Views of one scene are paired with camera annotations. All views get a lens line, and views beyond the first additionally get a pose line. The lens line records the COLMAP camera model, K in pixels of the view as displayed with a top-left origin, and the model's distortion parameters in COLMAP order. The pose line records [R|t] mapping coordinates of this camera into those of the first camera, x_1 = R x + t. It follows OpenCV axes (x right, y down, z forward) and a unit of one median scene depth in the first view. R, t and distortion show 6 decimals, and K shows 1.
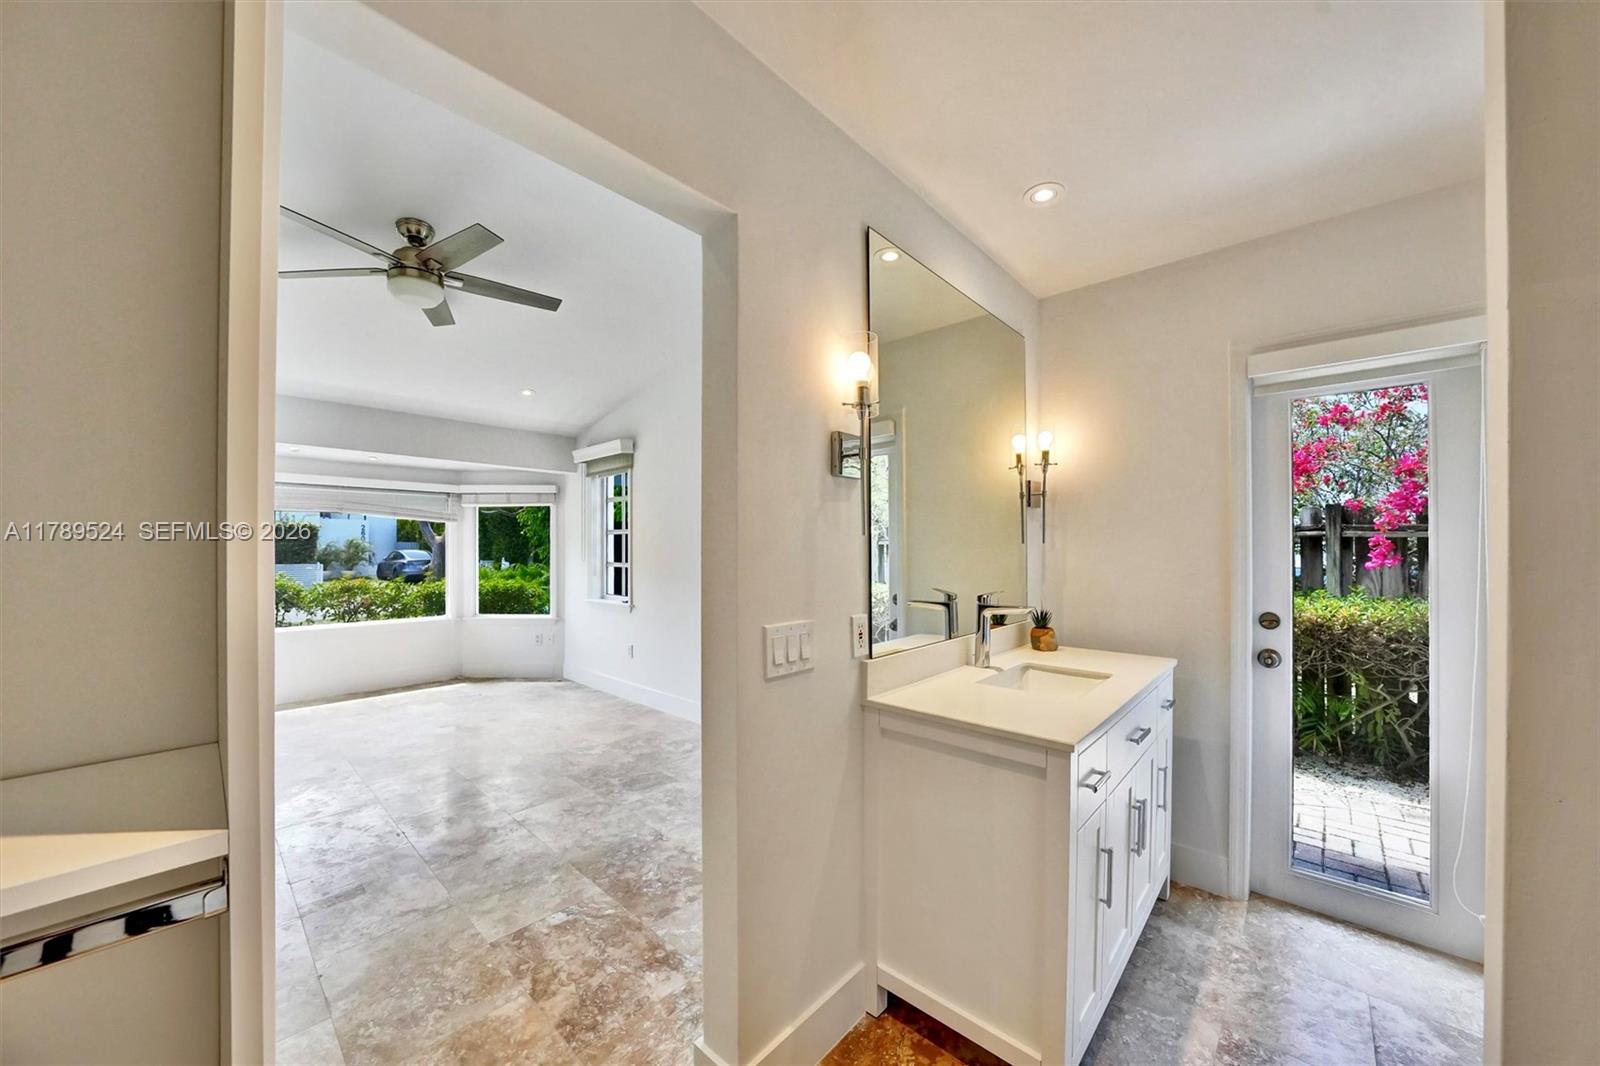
lens RADIAL K [[567.1, 0, 797.9], [0, 567.1, 545.6], [0, 0, 1]] dist [-0.007482, 0.000130]
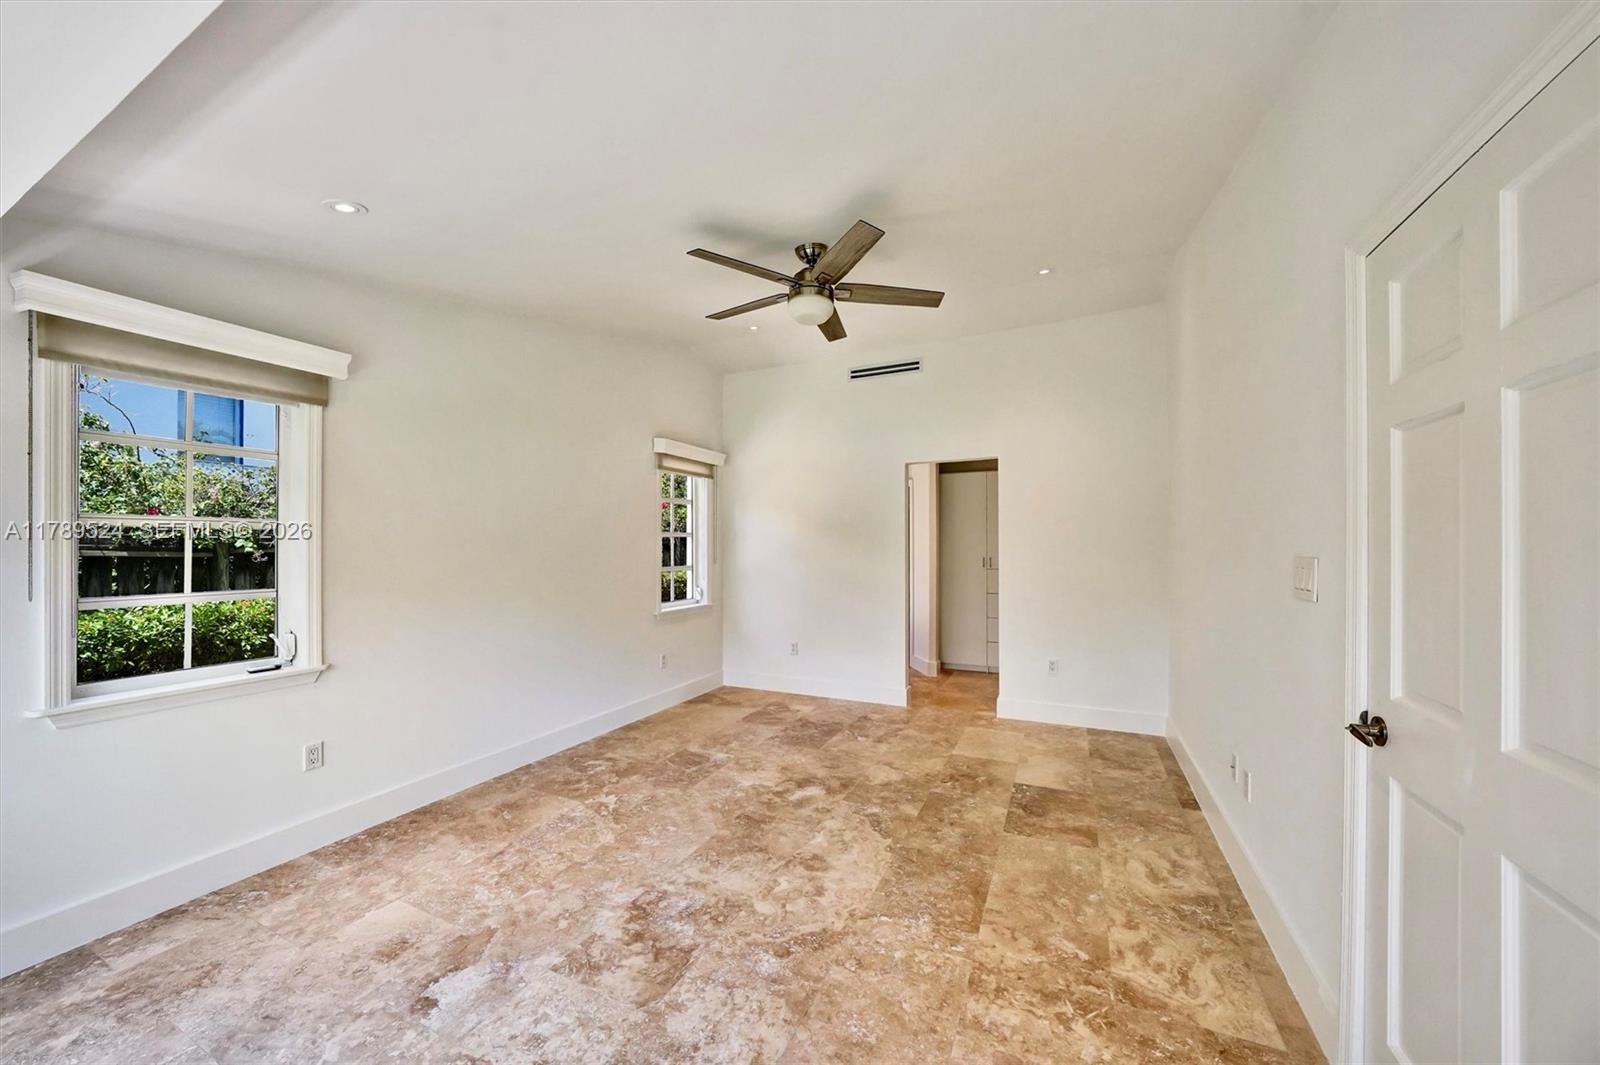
lens RADIAL K [[567.1, 0, 795.3], [0, 567.1, 540.8], [0, 0, 1]] dist [-0.007482, 0.000130]
pose [[-0.286331, 0.010879, 0.958069, -1.418713], [0.005079, 0.999939, -0.009836, -0.004886], [-0.958117, 0.002049, -0.286369, 1.123654]]
